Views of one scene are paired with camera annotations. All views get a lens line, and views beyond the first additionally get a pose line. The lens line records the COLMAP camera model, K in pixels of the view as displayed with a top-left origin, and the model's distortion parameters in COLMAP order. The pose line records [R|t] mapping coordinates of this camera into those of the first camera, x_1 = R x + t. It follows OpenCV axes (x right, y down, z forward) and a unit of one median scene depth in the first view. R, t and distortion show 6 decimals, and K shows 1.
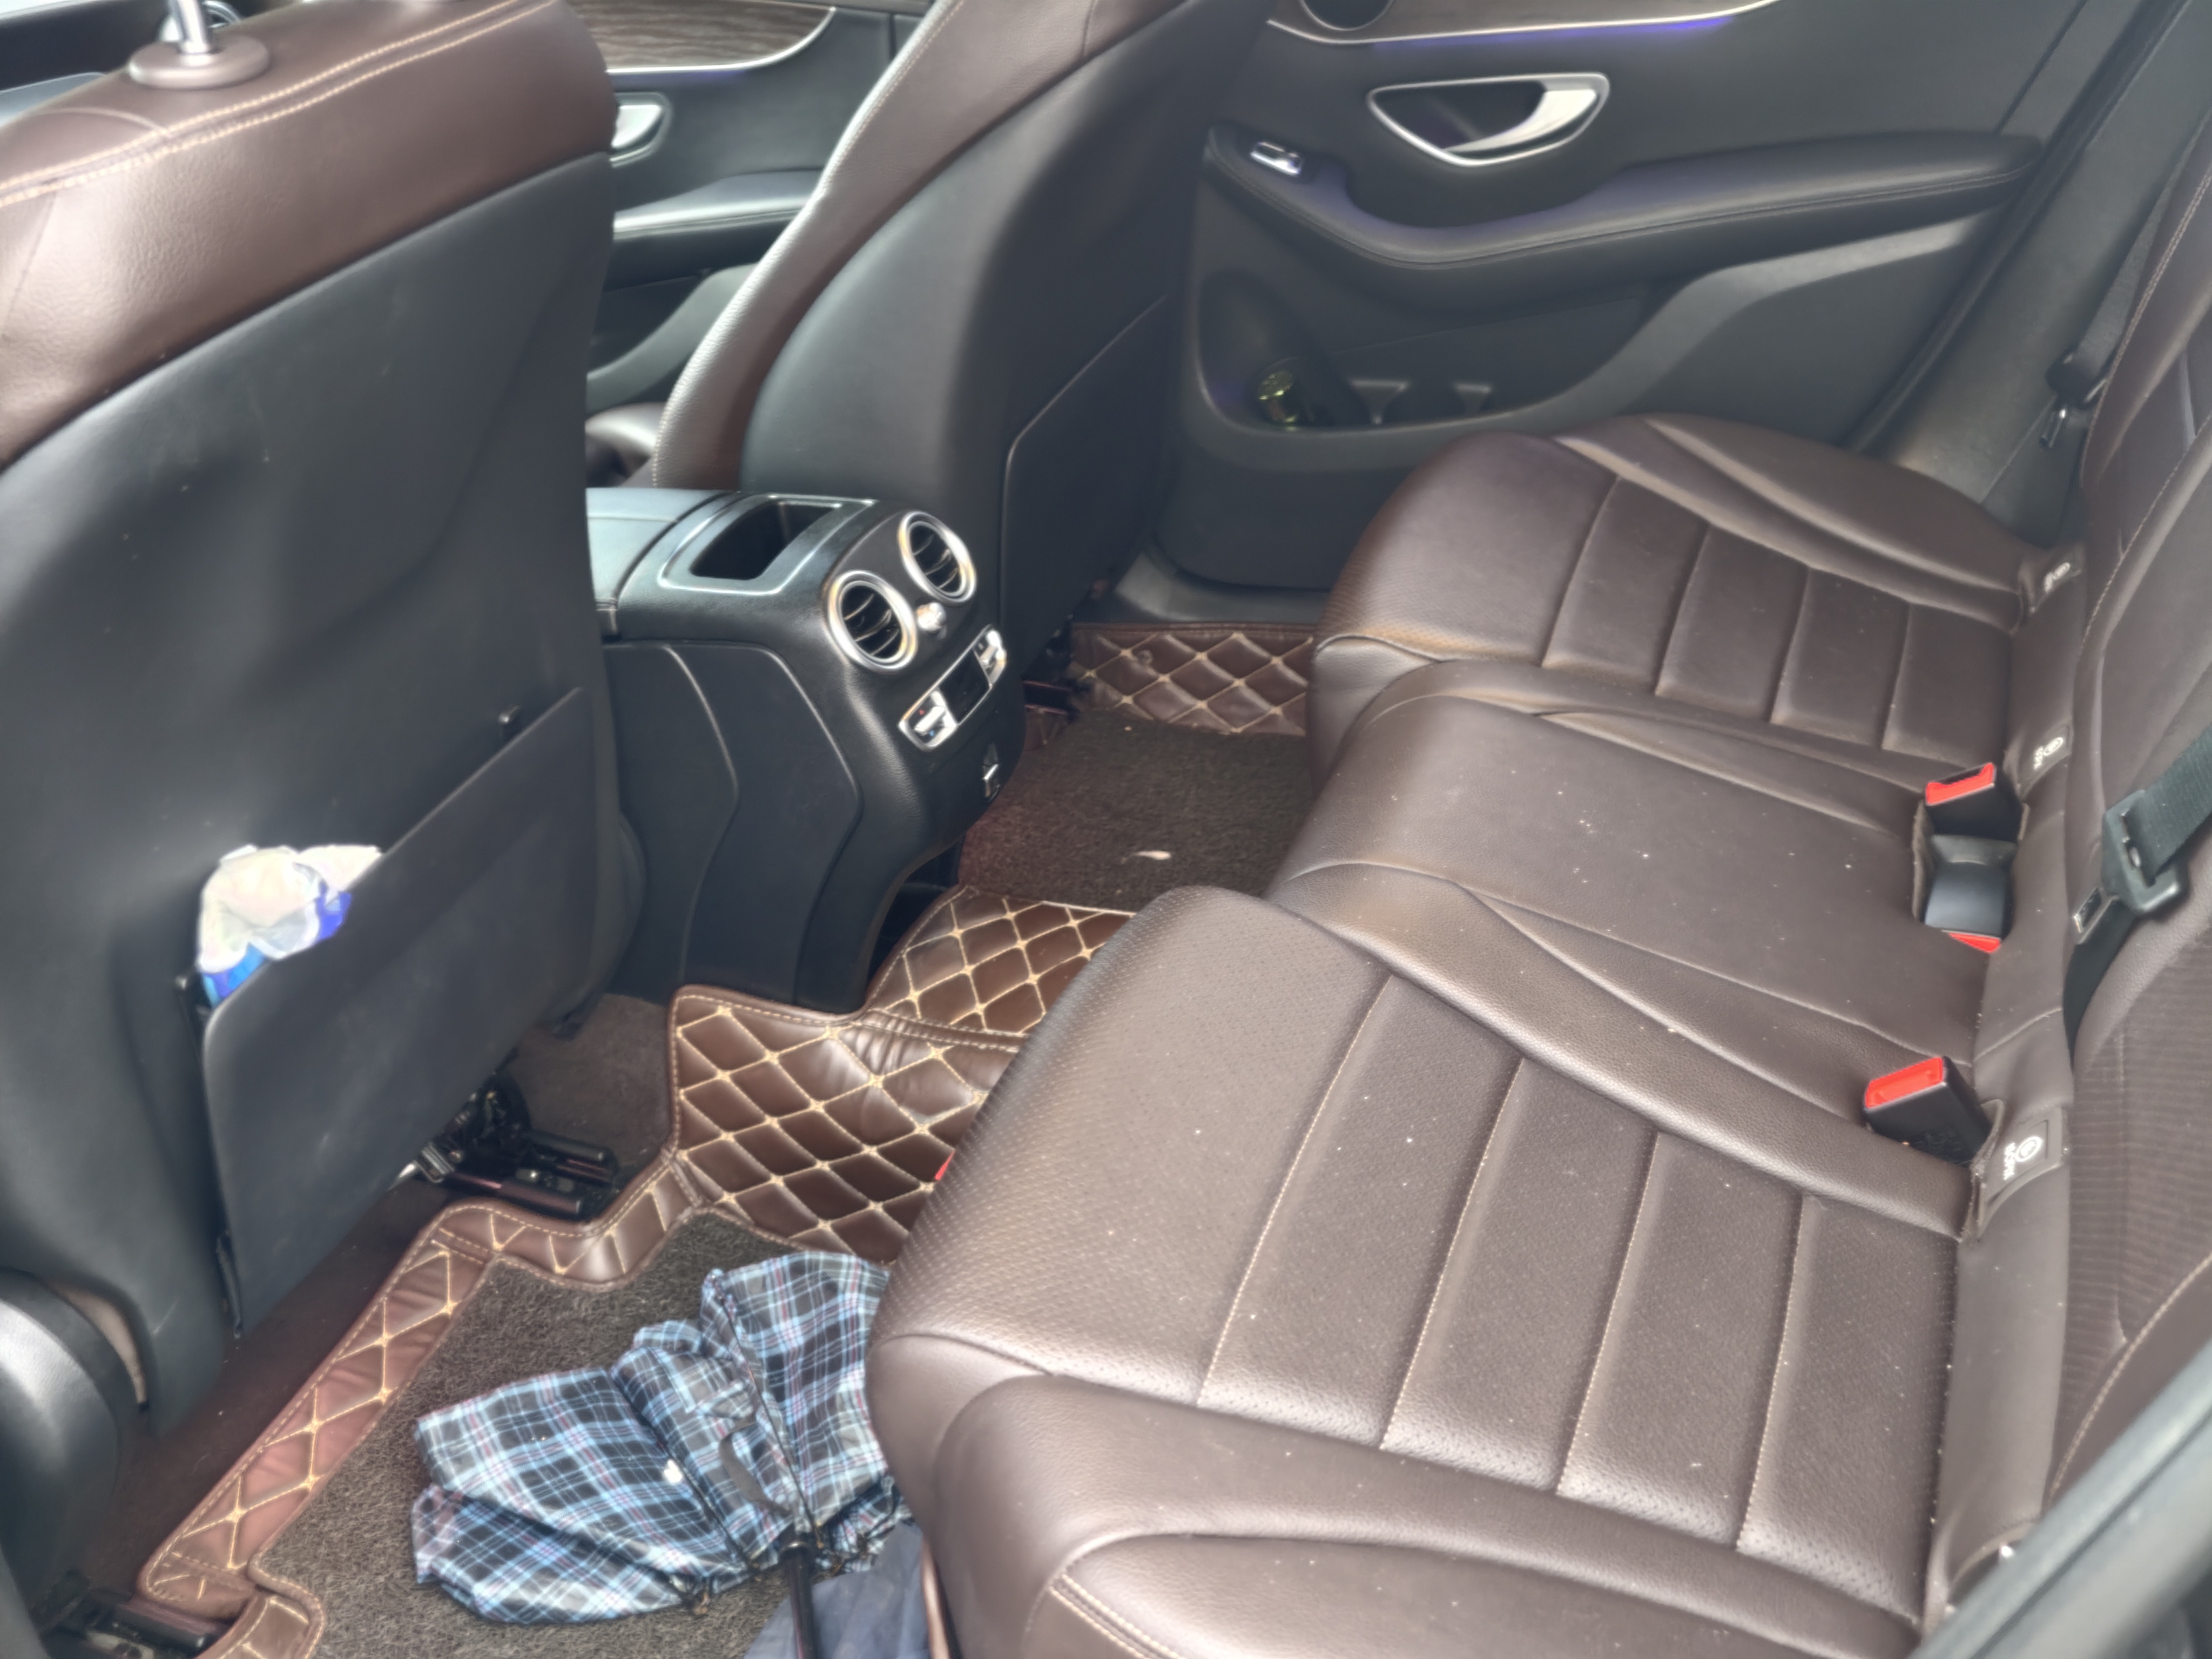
lens RADIAL K [[2255.6, 0, 1097.1], [0, 2255.6, 832.3], [0, 0, 1]] dist [0.085663, -0.139704]
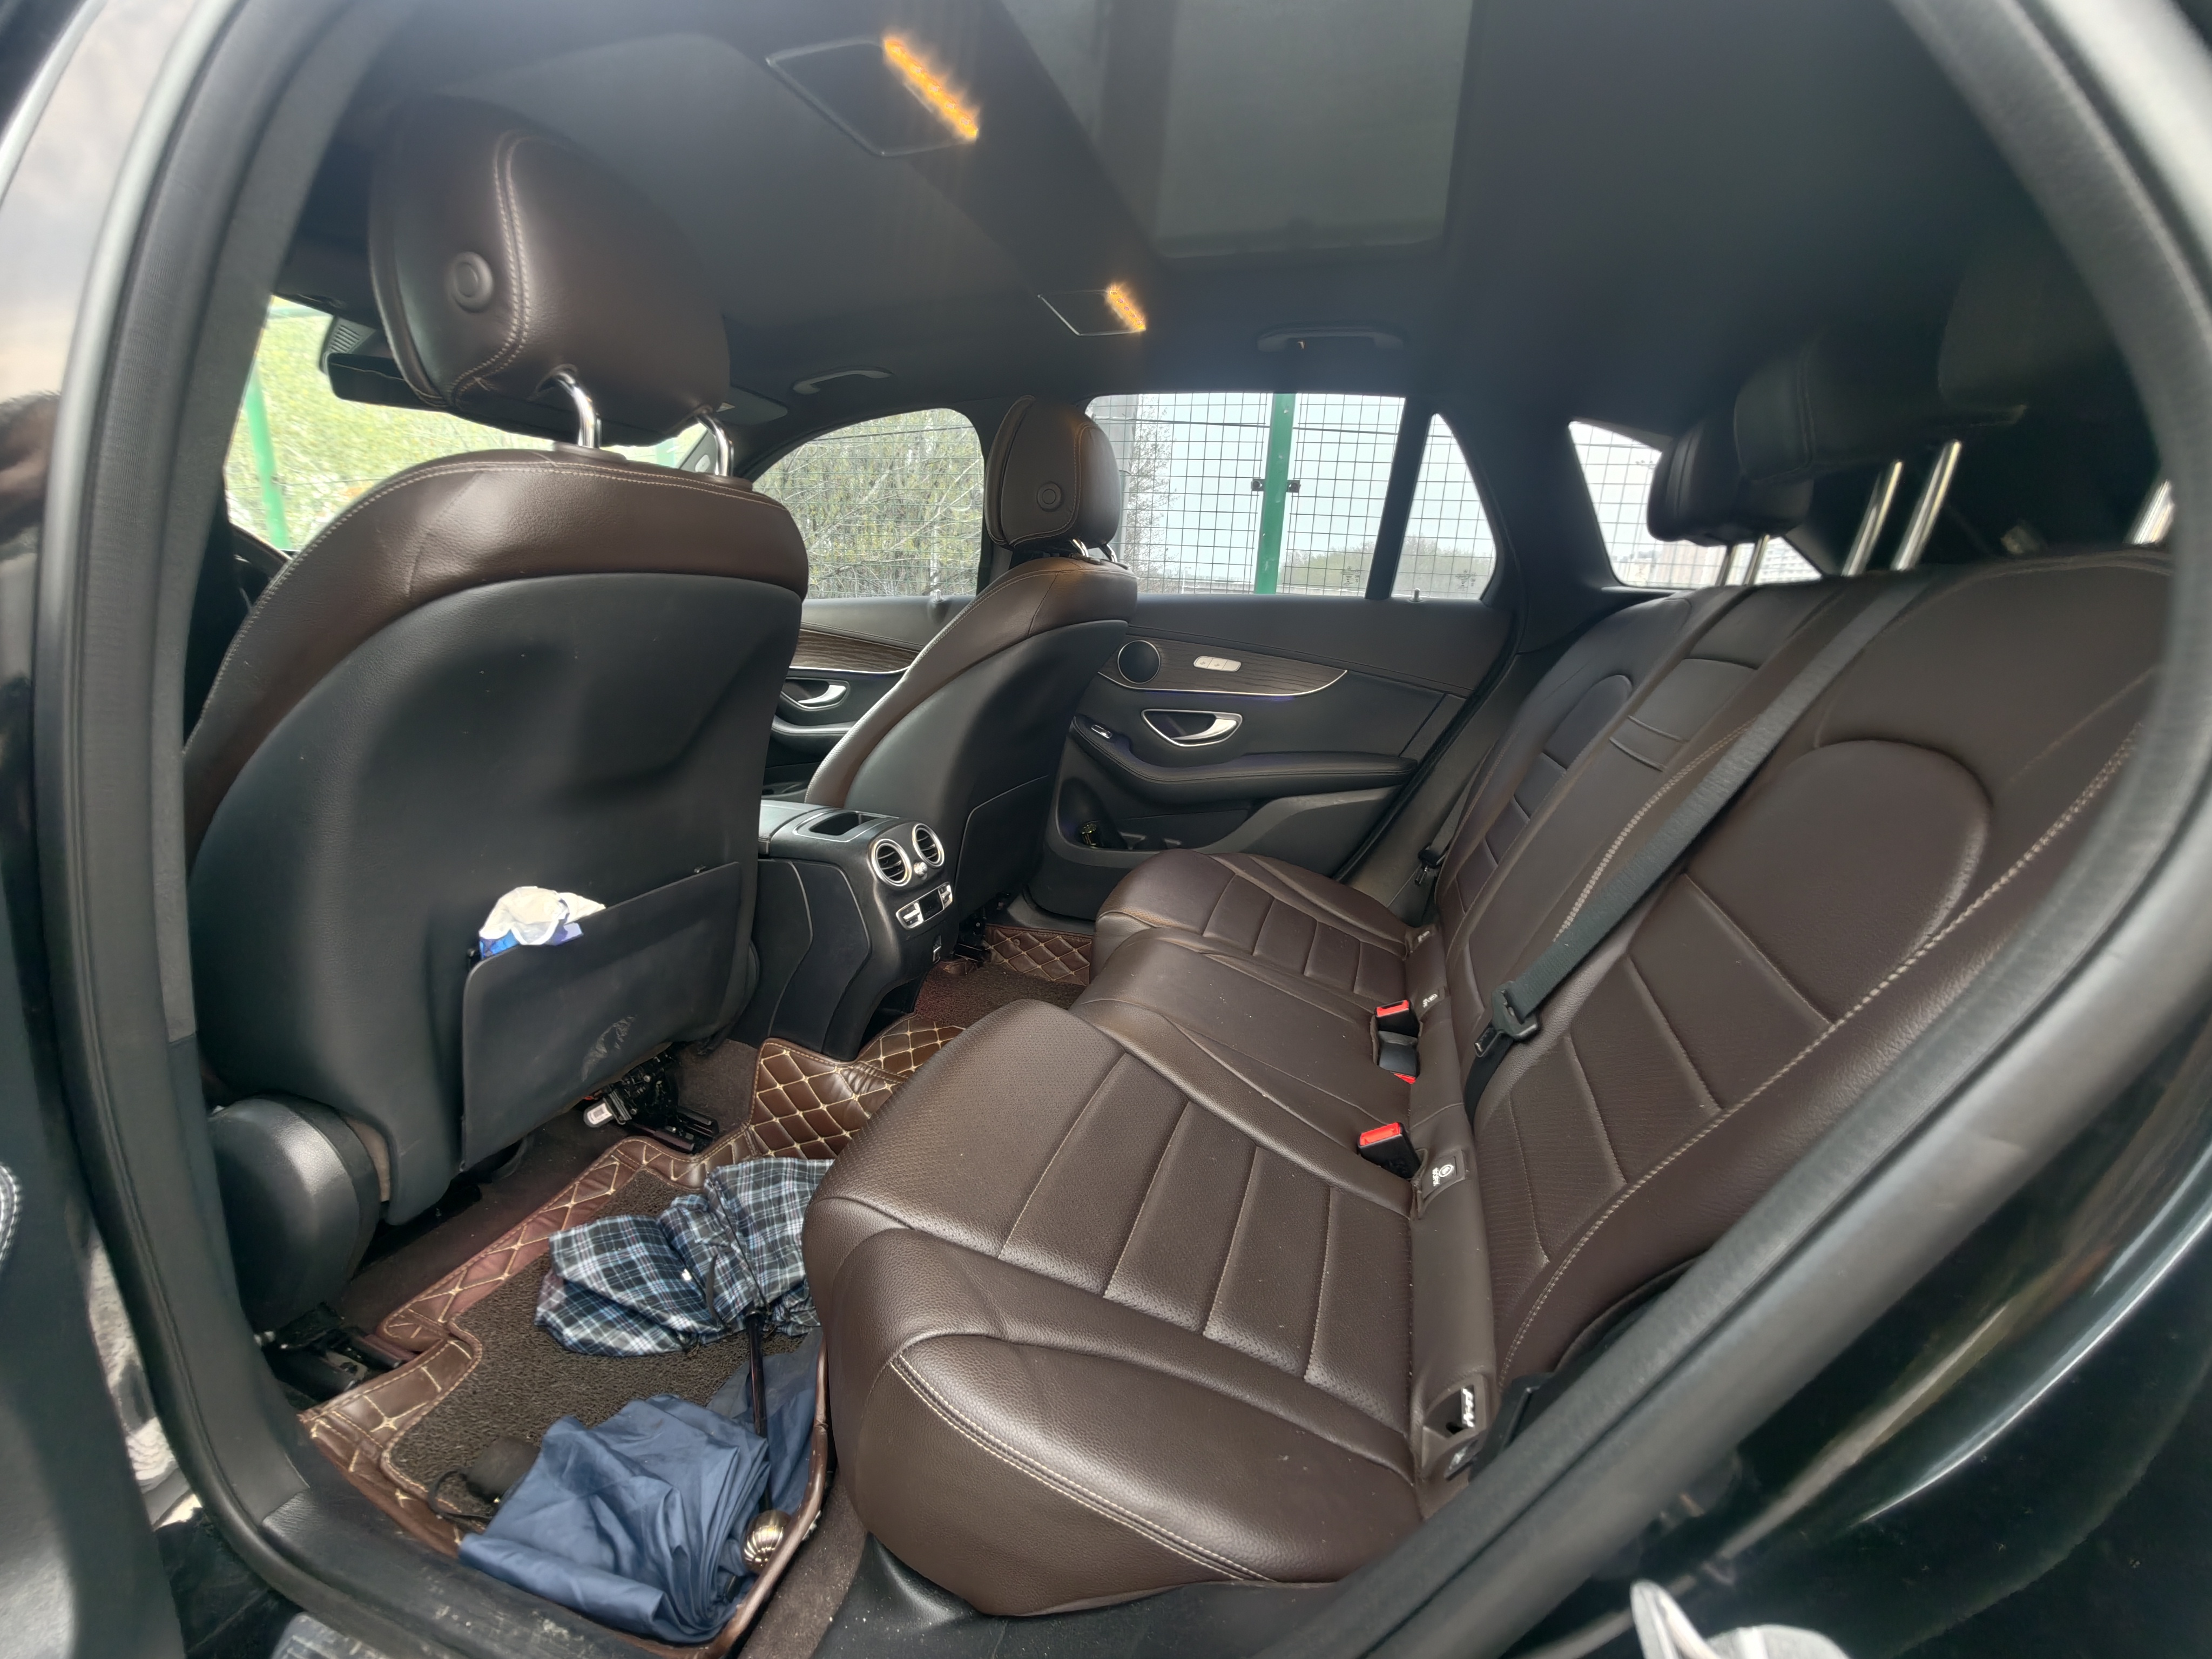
lens RADIAL K [[927.2, 0, 1079.6], [0, 927.2, 826.5], [0, 0, 1]] dist [-0.031821, 0.025638]
pose [[0.987470, 0.141340, 0.070191, 0.006334], [-0.119909, 0.961169, -0.248548, 0.063758], [-0.102595, 0.237018, 0.966073, 0.153203]]
